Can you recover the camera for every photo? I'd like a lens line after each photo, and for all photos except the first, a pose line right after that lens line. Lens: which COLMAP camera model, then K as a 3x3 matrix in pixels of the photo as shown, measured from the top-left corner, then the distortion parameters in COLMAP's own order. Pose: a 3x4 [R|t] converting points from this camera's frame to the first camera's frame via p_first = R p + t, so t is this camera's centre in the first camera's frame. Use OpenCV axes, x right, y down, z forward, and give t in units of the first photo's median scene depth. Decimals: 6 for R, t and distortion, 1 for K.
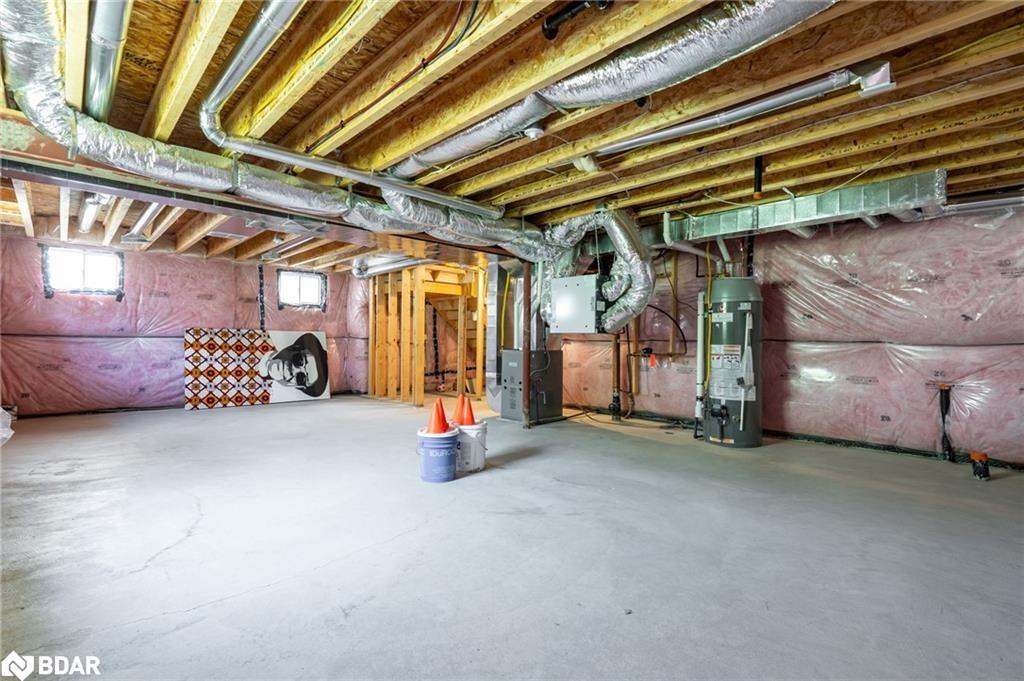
lens RADIAL K [[461.1, 0, 511.5], [0, 461.1, 340.8], [0, 0, 1]] dist [-0.000241, 0.000083]
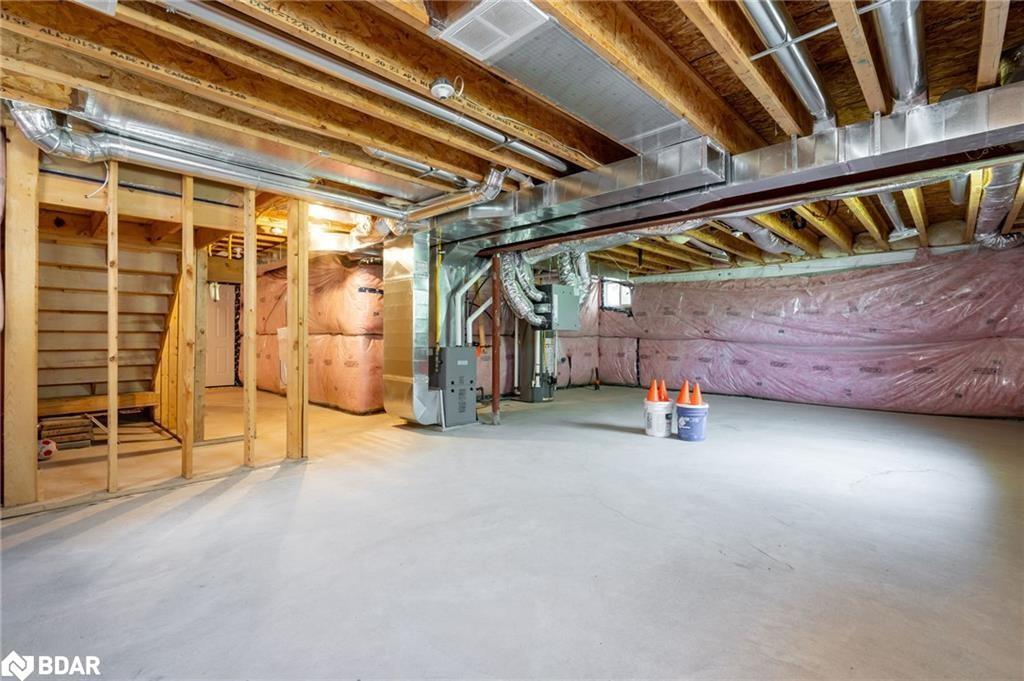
lens RADIAL K [[461.1, 0, 511.5], [0, 461.1, 338.3], [0, 0, 1]] dist [-0.000241, 0.000083]
pose [[-0.029567, -0.011947, 0.999491, -1.086821], [-0.006800, 0.999908, 0.011751, -0.009237], [-0.999540, -0.006449, -0.029645, 1.131691]]
